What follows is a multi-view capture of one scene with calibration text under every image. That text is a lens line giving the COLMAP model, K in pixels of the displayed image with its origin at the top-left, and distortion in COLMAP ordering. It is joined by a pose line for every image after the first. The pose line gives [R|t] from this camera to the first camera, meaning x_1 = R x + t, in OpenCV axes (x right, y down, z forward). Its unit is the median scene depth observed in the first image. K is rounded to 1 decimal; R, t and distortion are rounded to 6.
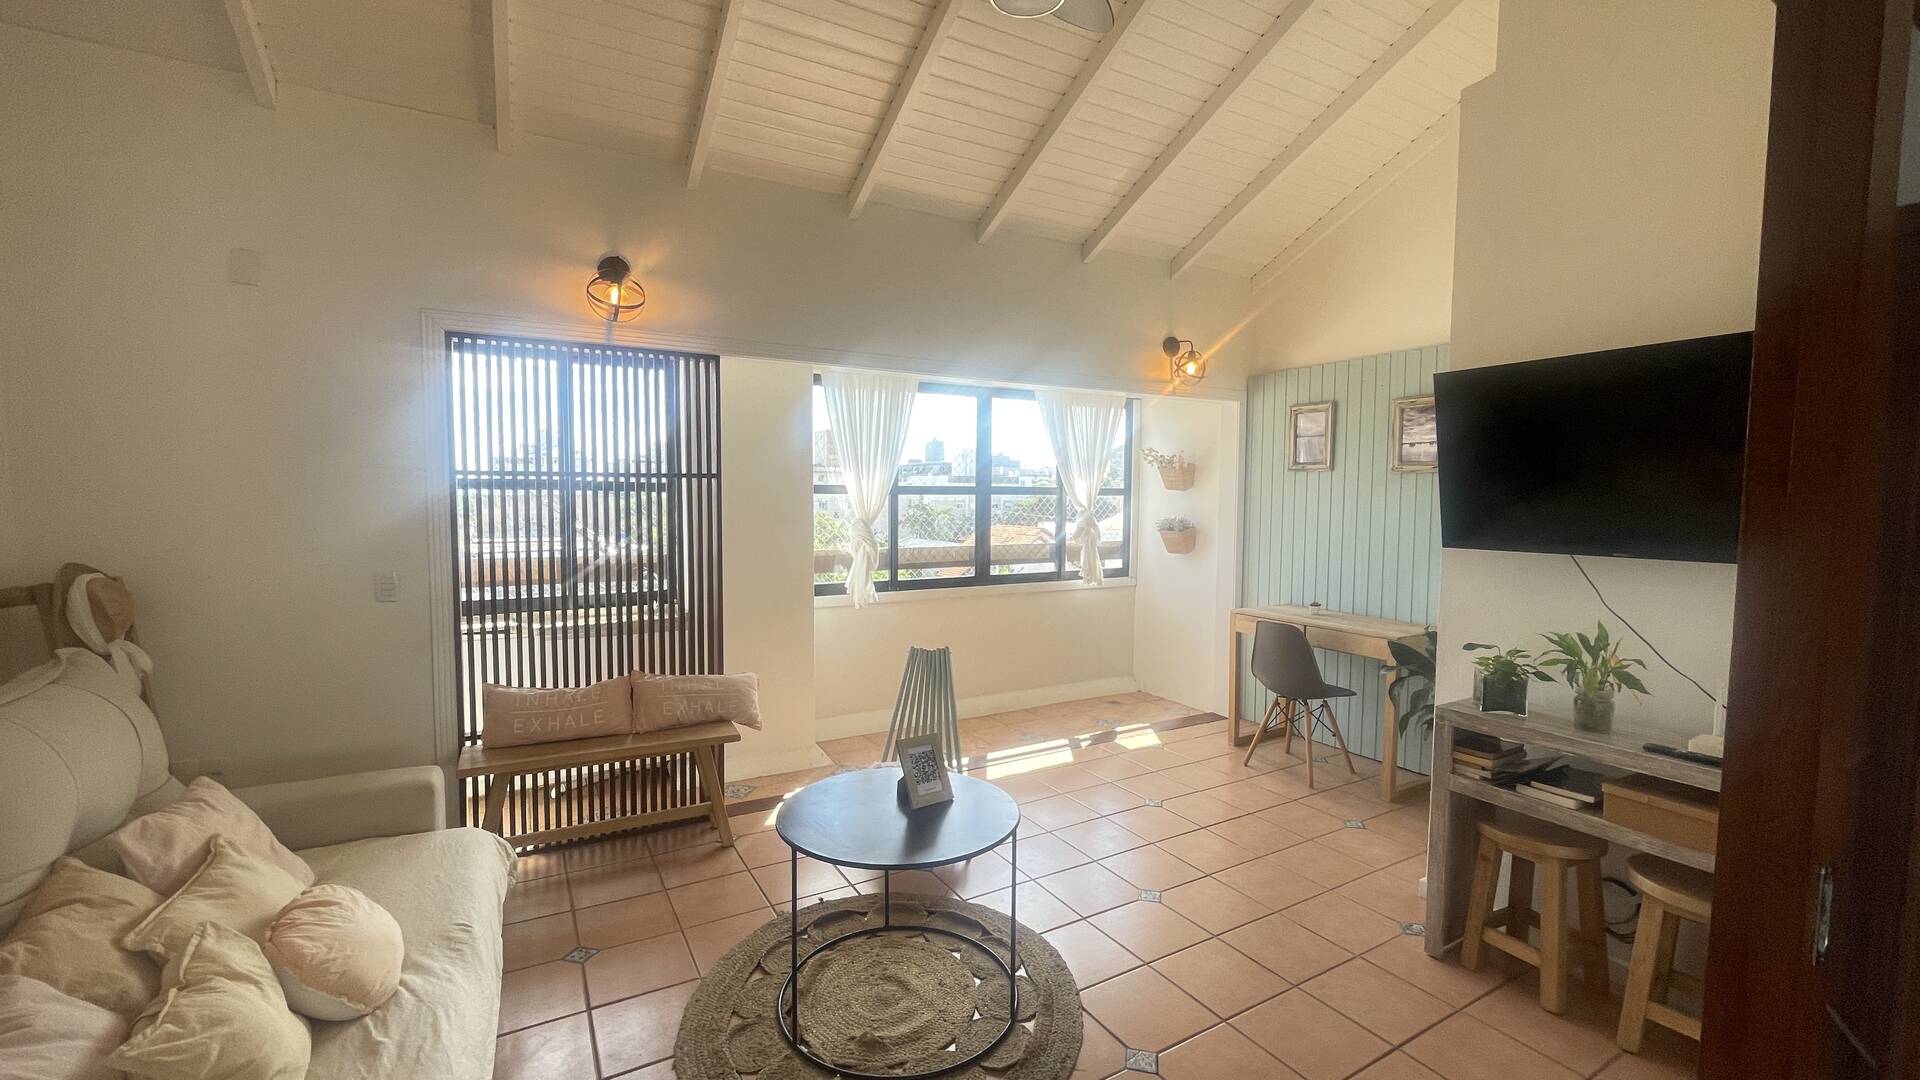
lens RADIAL K [[776.5, 0, 953.3], [0, 776.5, 540.5], [0, 0, 1]] dist [-0.000933, -0.000593]
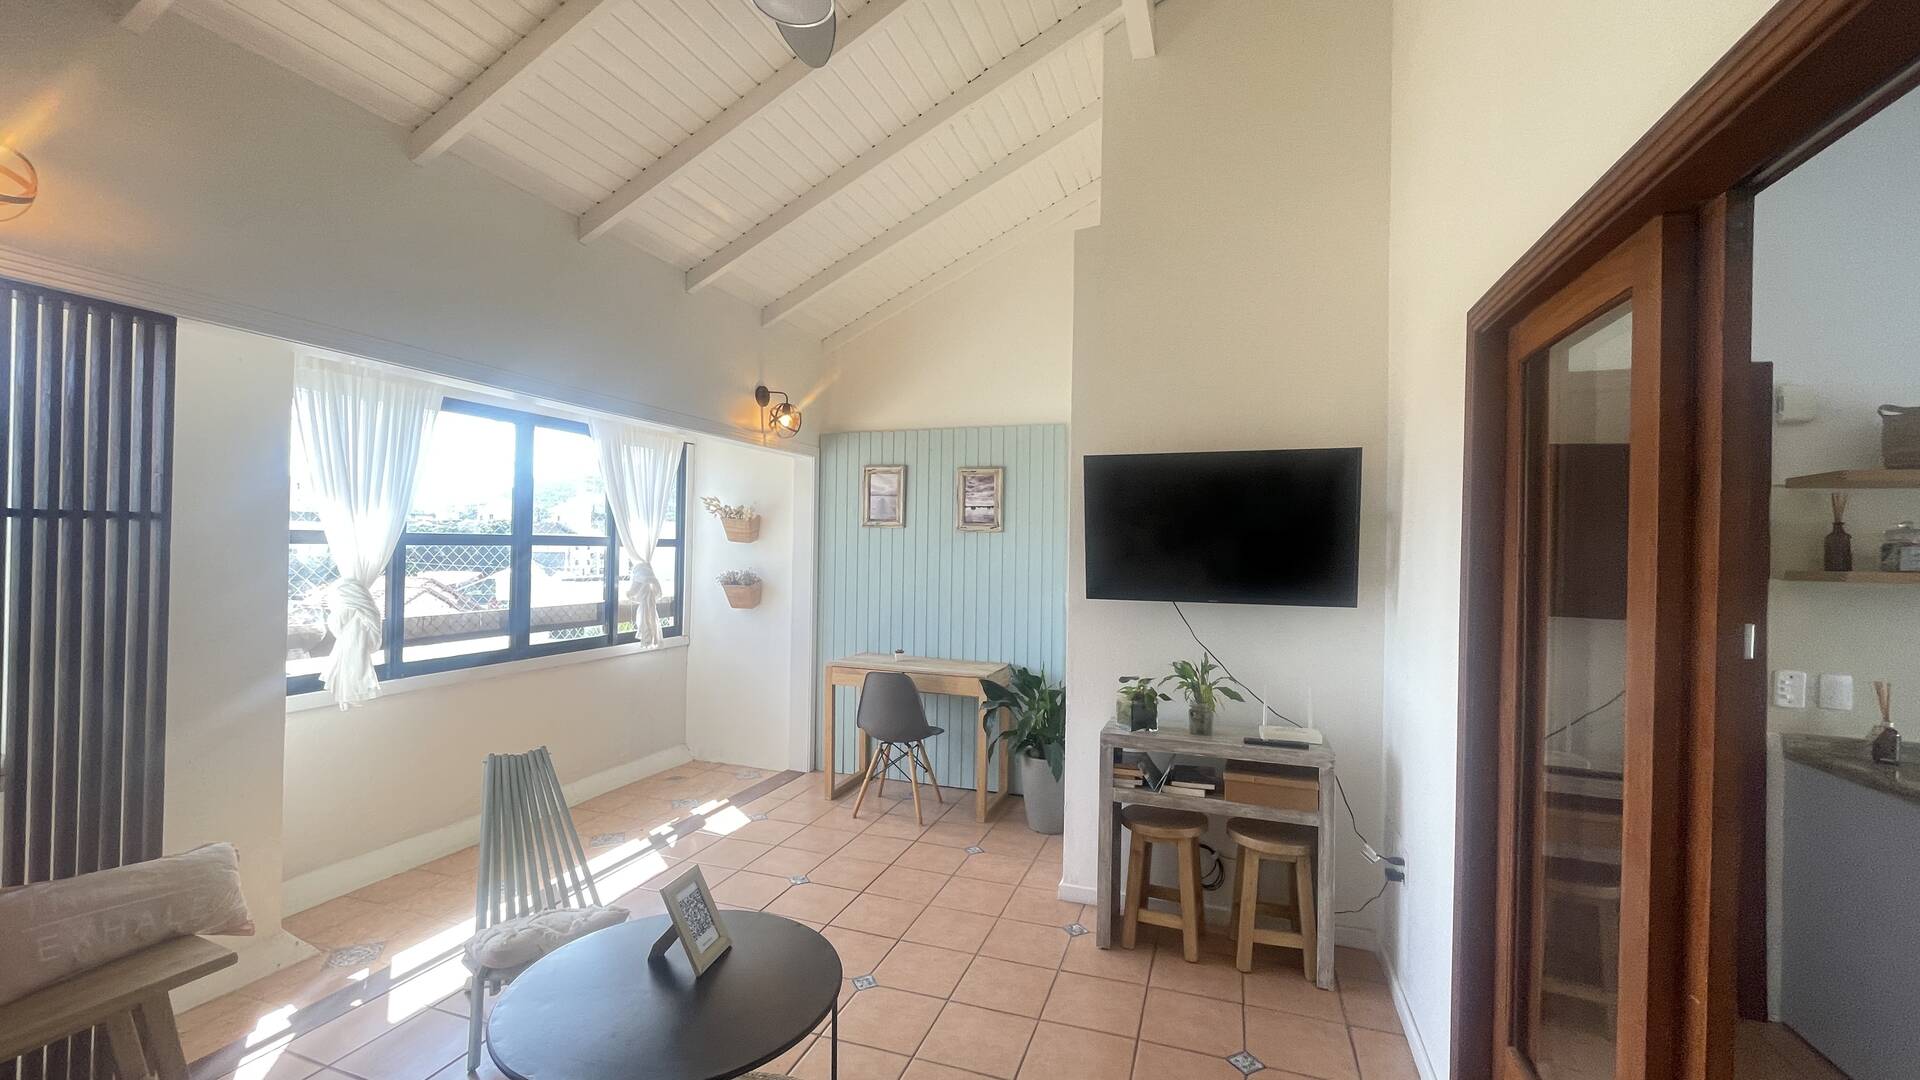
lens RADIAL K [[776.5, 0, 962.4], [0, 776.5, 535.8], [0, 0, 1]] dist [-0.000933, -0.000593]
pose [[0.753357, 0.017316, 0.657384, -0.214501], [0.024911, 0.998184, -0.054842, -0.019150], [-0.657140, 0.057692, 0.751557, 0.145283]]
